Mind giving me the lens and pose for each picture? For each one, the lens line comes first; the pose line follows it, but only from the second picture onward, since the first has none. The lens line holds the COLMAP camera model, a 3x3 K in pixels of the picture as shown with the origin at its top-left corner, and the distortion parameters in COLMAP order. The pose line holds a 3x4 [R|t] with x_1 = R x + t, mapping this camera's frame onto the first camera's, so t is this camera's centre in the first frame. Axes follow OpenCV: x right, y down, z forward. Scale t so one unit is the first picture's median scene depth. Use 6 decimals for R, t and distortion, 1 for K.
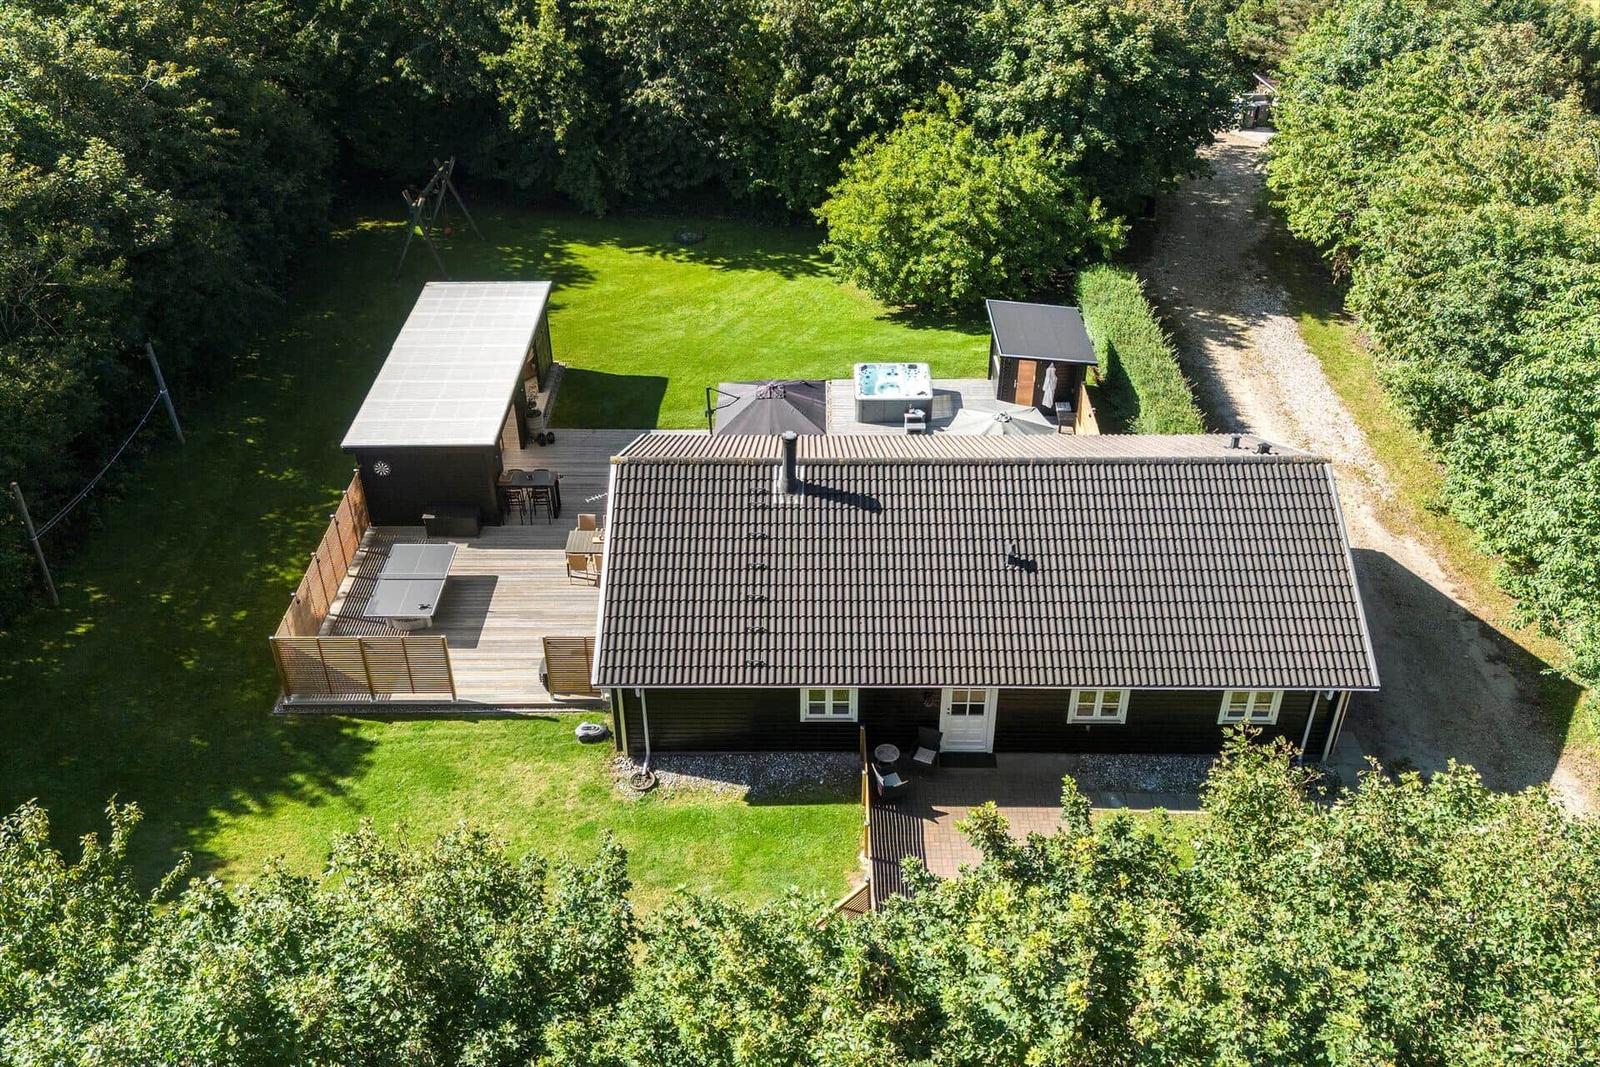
lens RADIAL K [[1379.0, 0, 800.0], [0, 1379.0, 533.5], [0, 0, 1]] dist [0.139556, -0.214833]
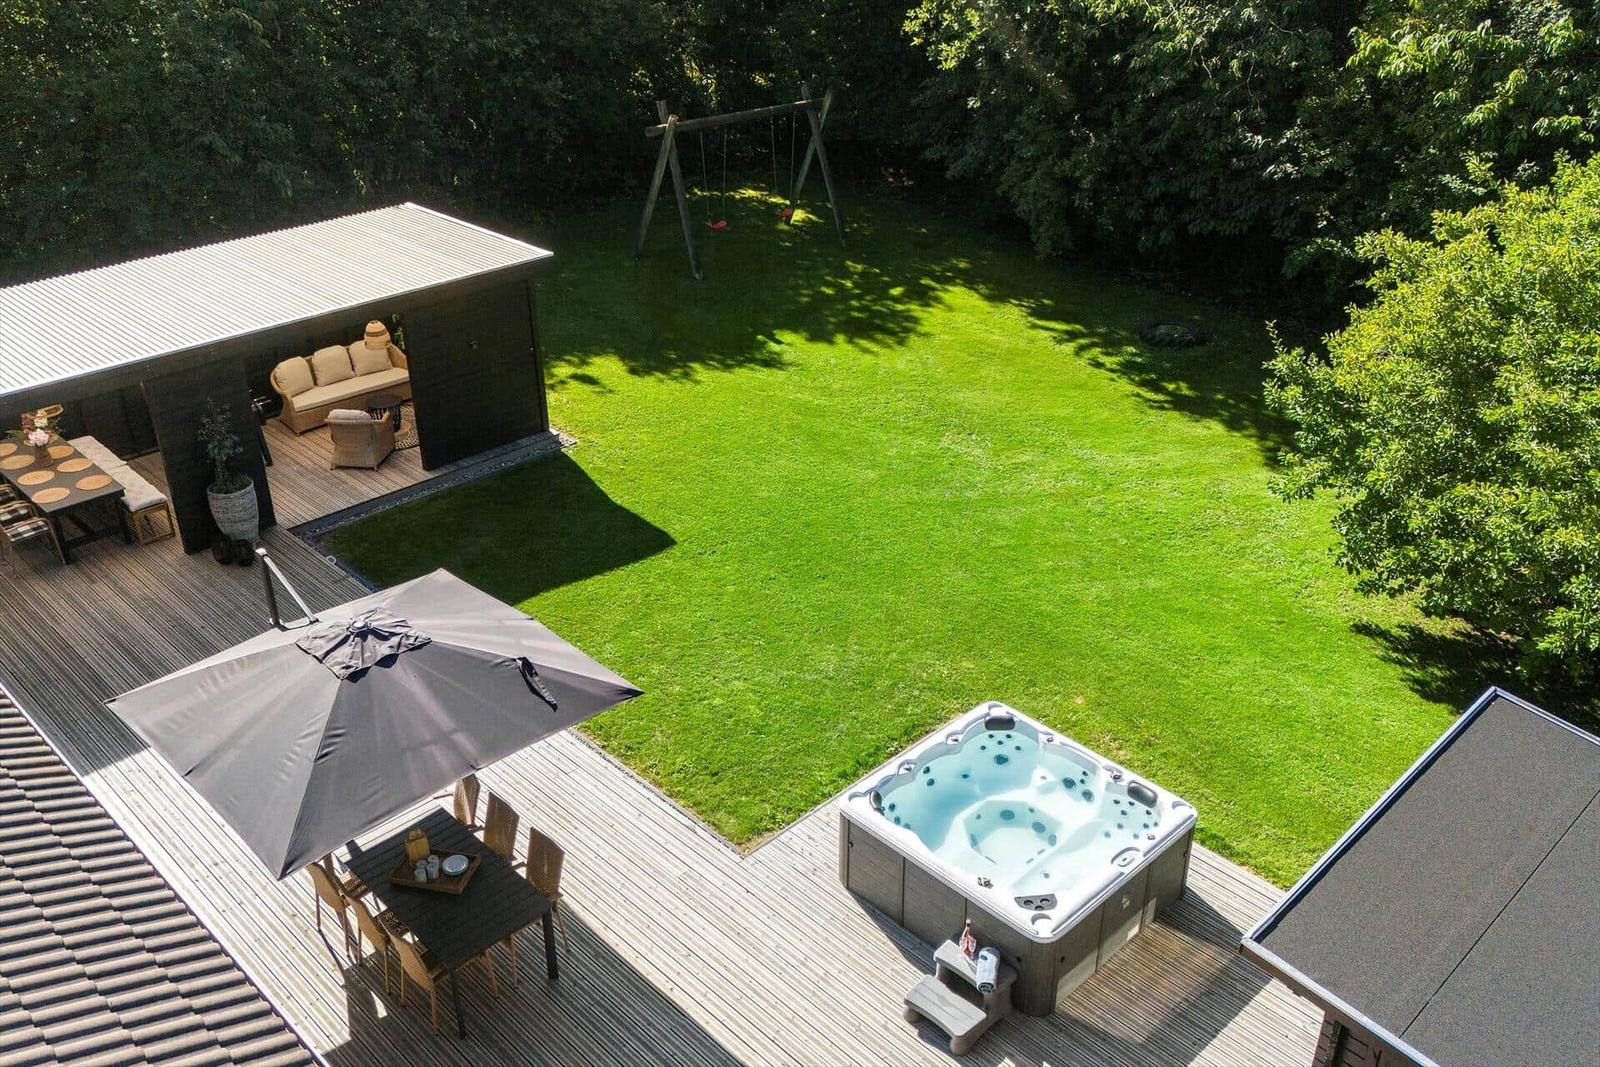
lens RADIAL K [[1379.0, 0, 800.0], [0, 1379.0, 533.5], [0, 0, 1]] dist [0.139556, -0.214833]
pose [[0.701324, 0.345240, -0.623662, 0.154875], [-0.408831, 0.911508, 0.044842, -0.124298], [0.583954, 0.223524, 0.780407, 0.587314]]
